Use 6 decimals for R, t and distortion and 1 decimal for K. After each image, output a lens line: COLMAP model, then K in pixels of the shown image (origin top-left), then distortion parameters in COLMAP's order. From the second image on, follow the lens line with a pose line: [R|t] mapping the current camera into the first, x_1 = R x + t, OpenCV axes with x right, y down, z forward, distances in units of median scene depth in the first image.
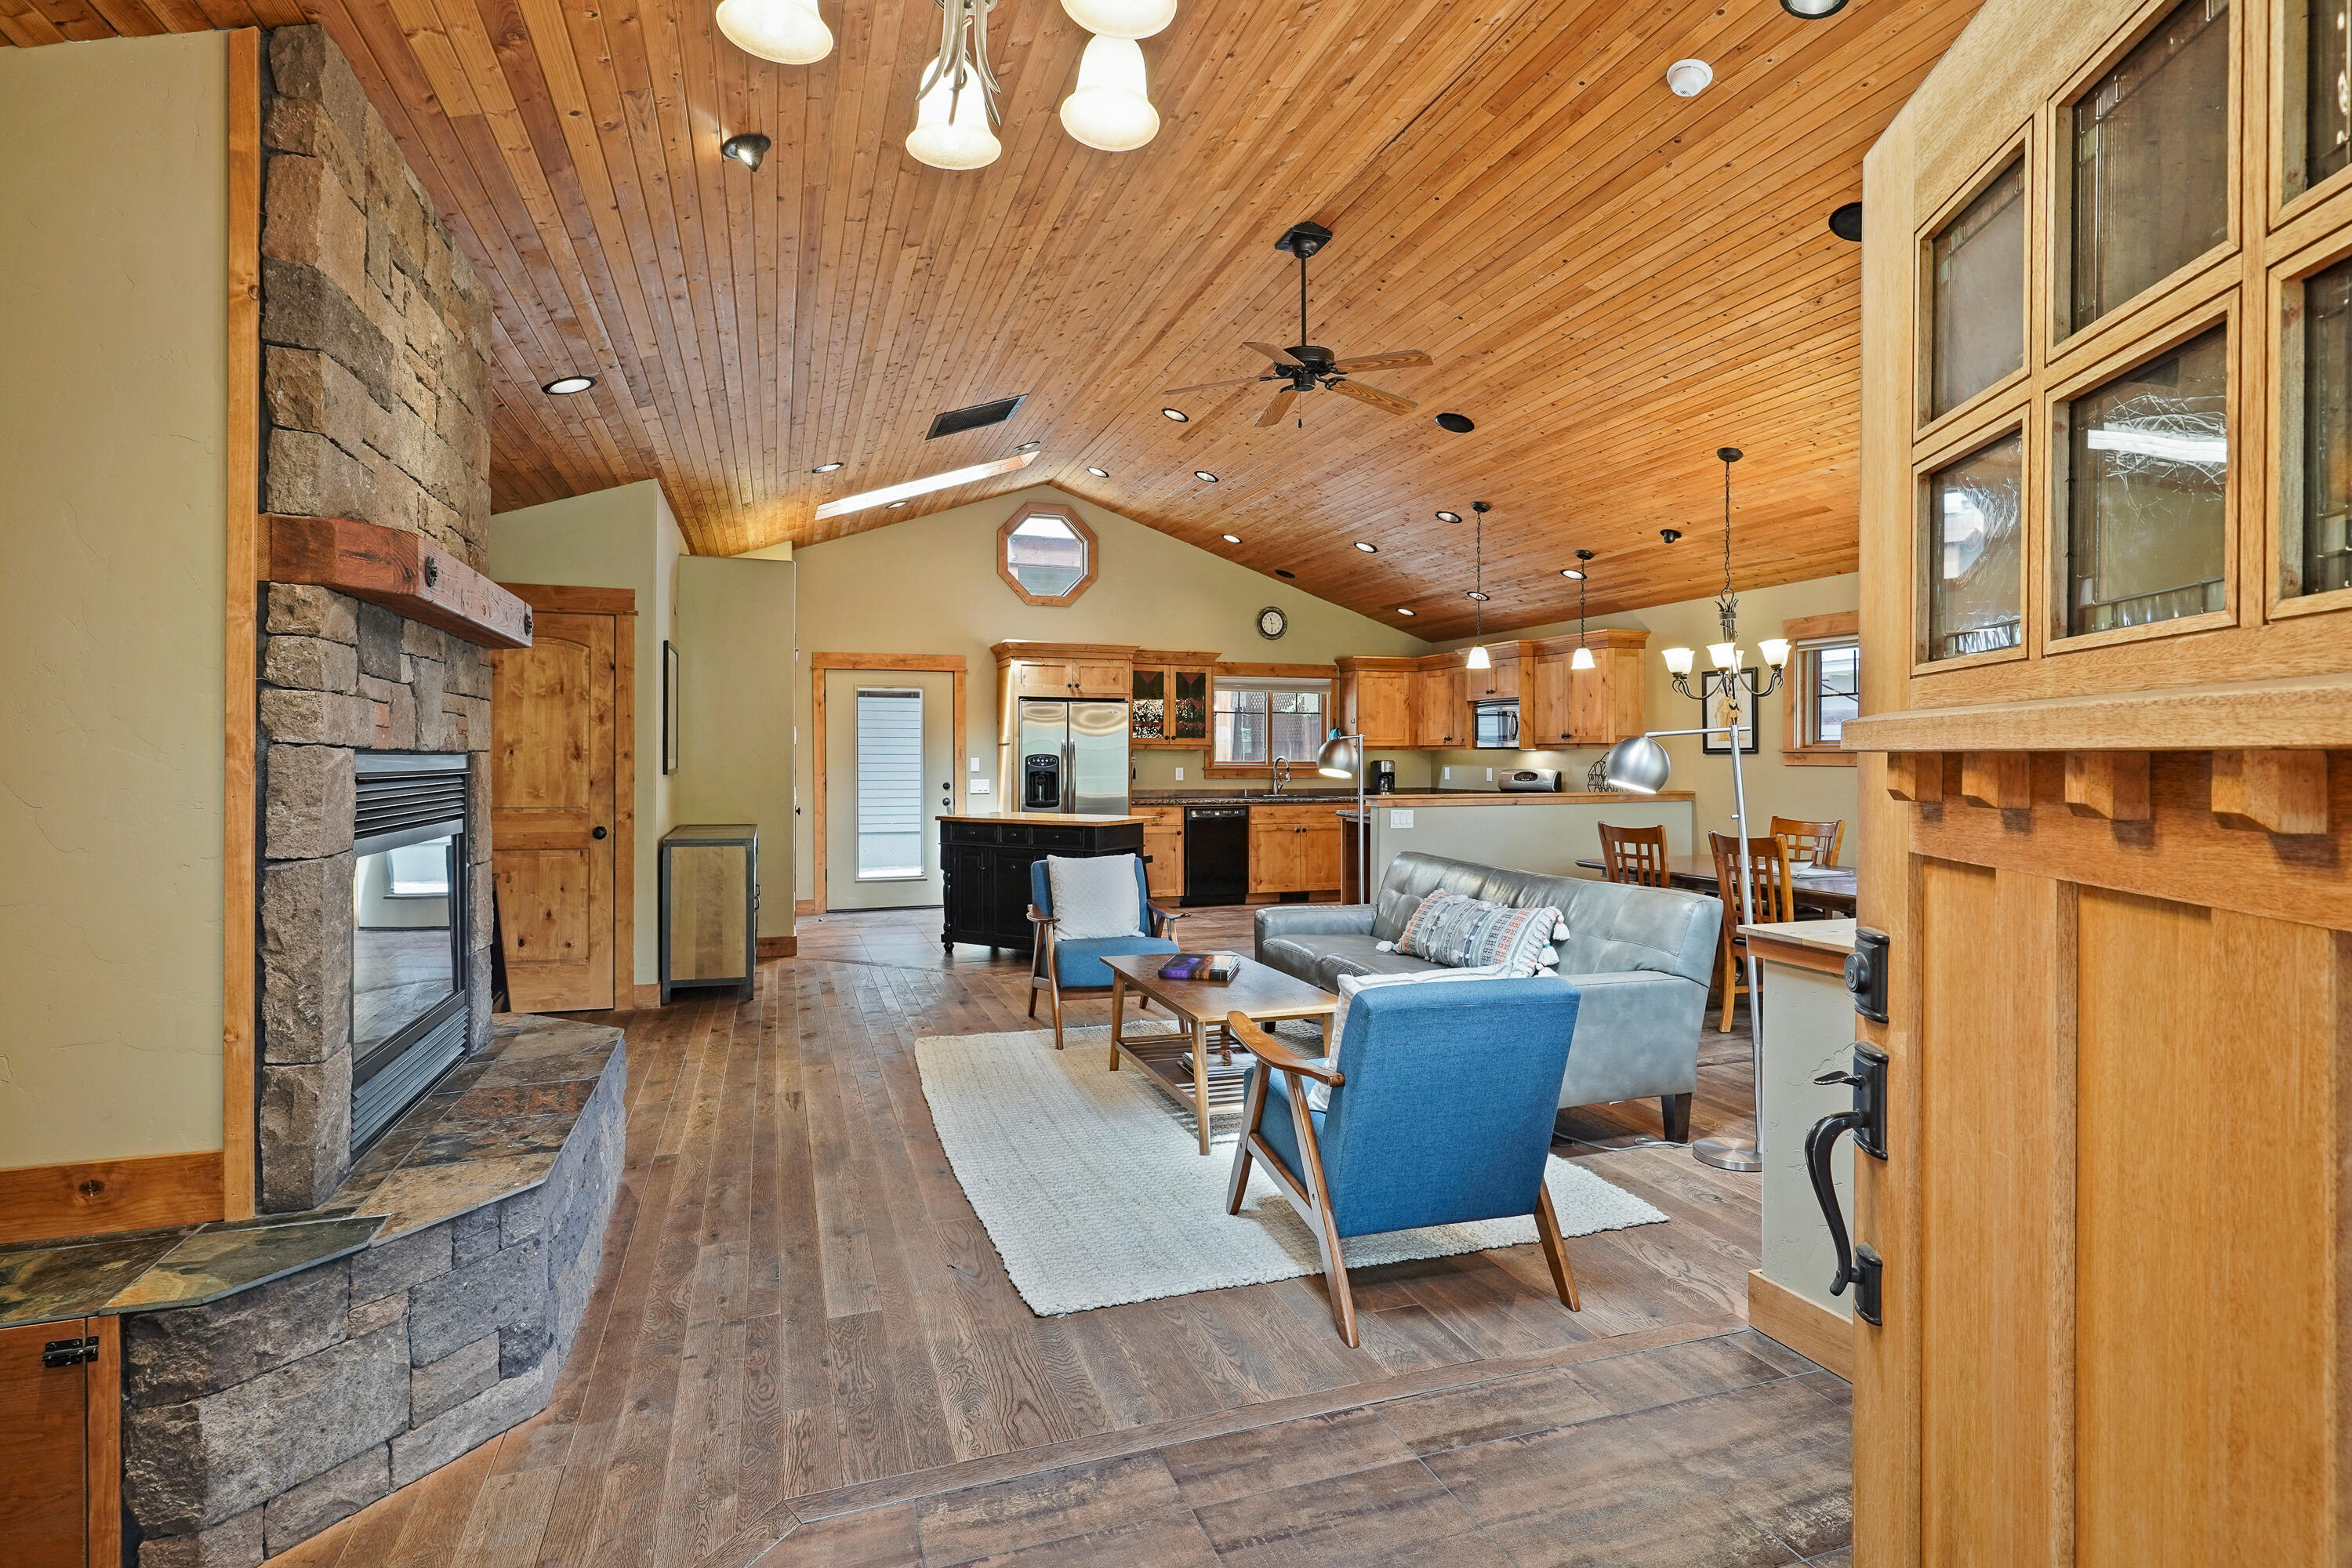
lens RADIAL K [[1161.1, 0, 1188.3], [0, 1161.1, 771.5], [0, 0, 1]] dist [-0.003411, -0.000159]
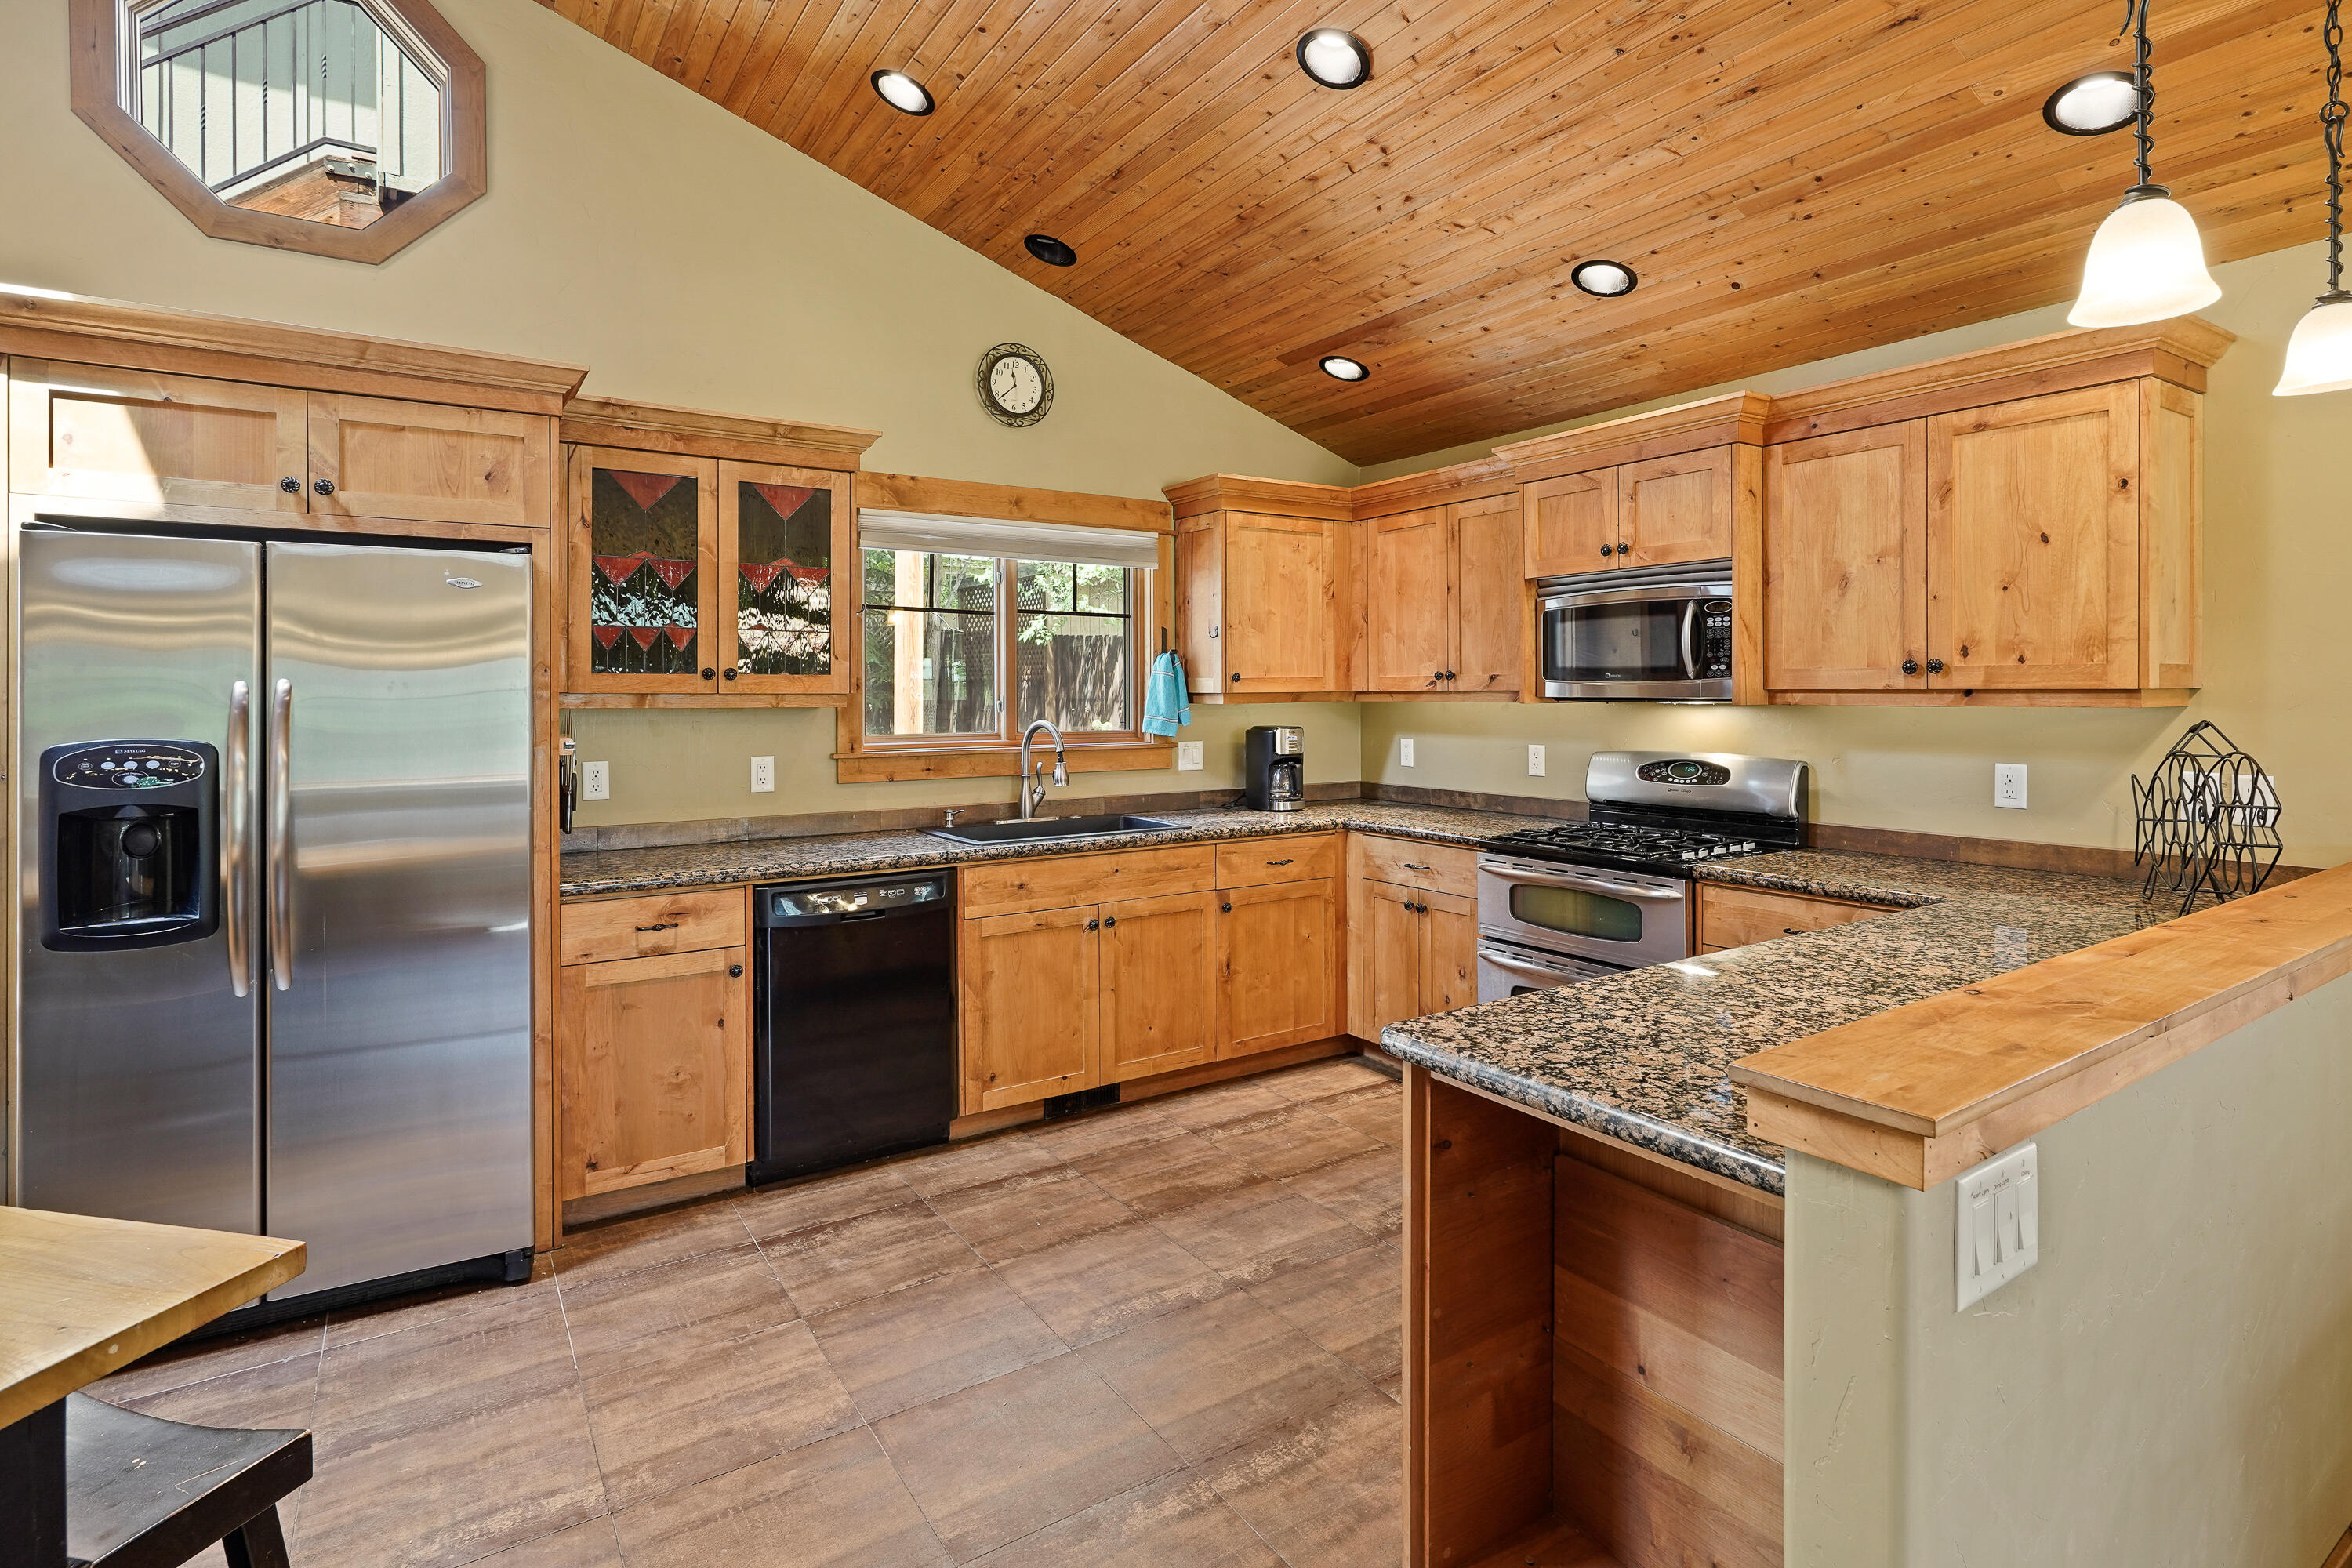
lens RADIAL K [[1165.8, 0, 1191.2], [0, 1165.8, 695.9], [0, 0, 1]] dist [-0.007618, 0.007897]
pose [[0.970106, -0.005882, 0.242612, 0.037326], [0.008556, 0.999914, -0.009972, -0.019074], [-0.242532, 0.011750, 0.970072, 0.672117]]
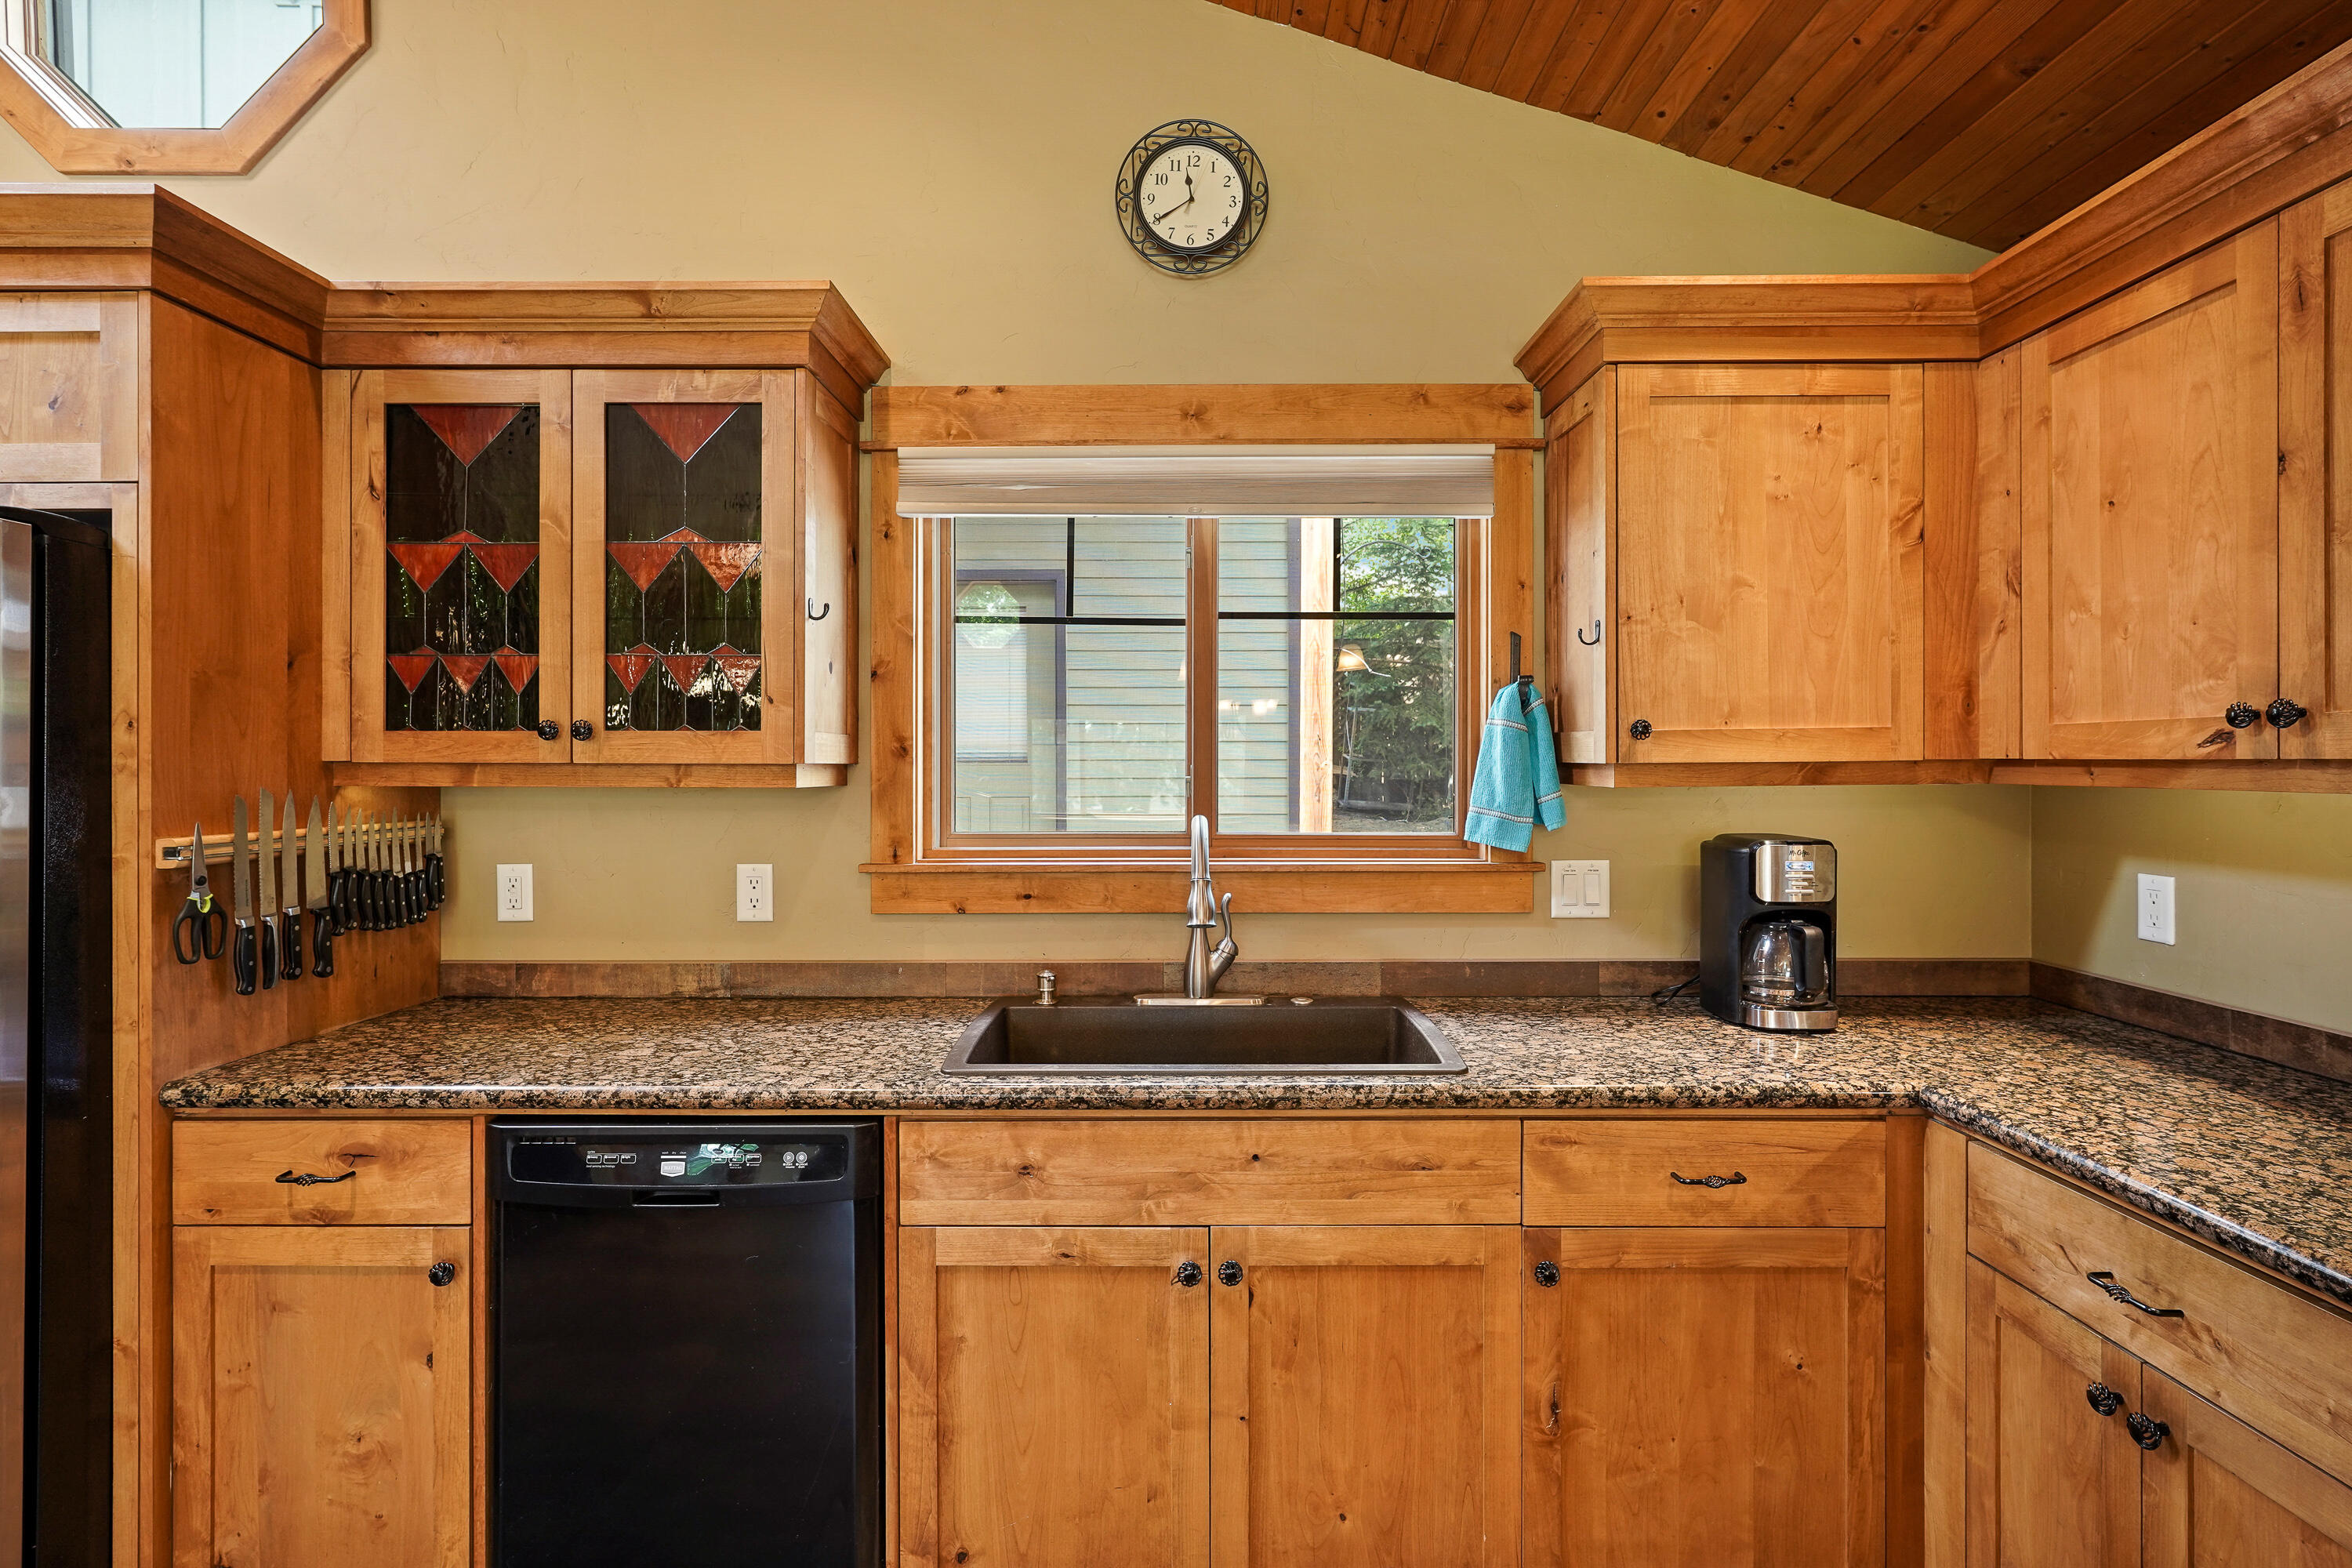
lens RADIAL K [[1130.8, 0, 1179.1], [0, 1130.8, 767.6], [0, 0, 1]] dist [-0.009933, 0.006577]
pose [[0.942237, -0.001932, -0.334942, 0.157073], [-0.000959, 0.999964, -0.008465, -0.022201], [0.334946, 0.008297, 0.942201, 0.898219]]
